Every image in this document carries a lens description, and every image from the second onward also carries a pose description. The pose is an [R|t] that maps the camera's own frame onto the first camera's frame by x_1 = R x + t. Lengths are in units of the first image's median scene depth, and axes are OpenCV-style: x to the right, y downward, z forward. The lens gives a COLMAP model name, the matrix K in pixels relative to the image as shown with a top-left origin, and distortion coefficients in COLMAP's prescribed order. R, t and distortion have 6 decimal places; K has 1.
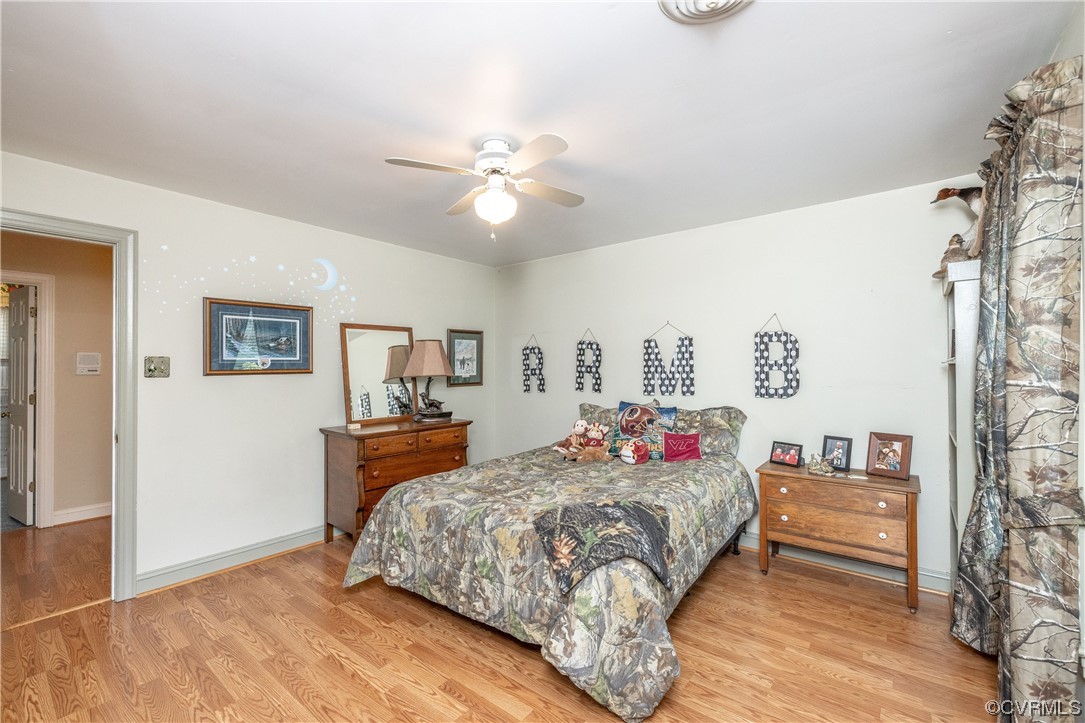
lens RADIAL K [[464.3, 0, 543.7], [0, 464.3, 366.1], [0, 0, 1]] dist [-0.002650, 0.000771]
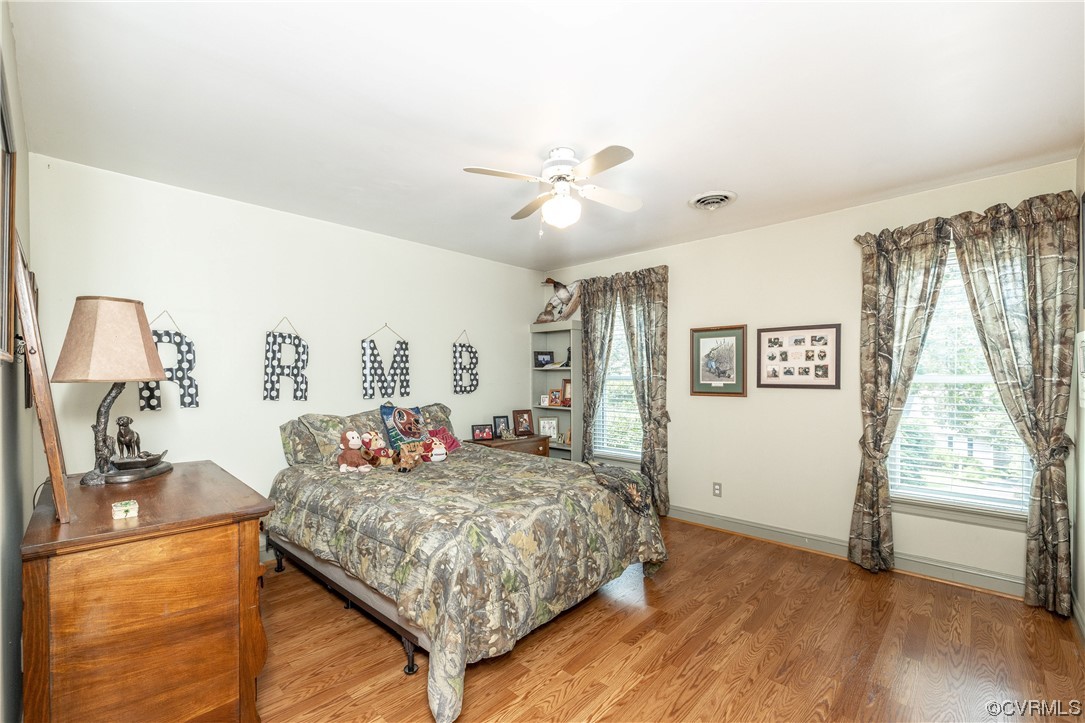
lens RADIAL K [[464.3, 0, 550.4], [0, 464.3, 379.0], [0, 0, 1]] dist [-0.002650, 0.000771]
pose [[0.064398, -0.004451, 0.997914, -0.809896], [-0.002915, 0.999985, 0.004648, 0.019726], [-0.997920, -0.003208, 0.064384, 0.664453]]
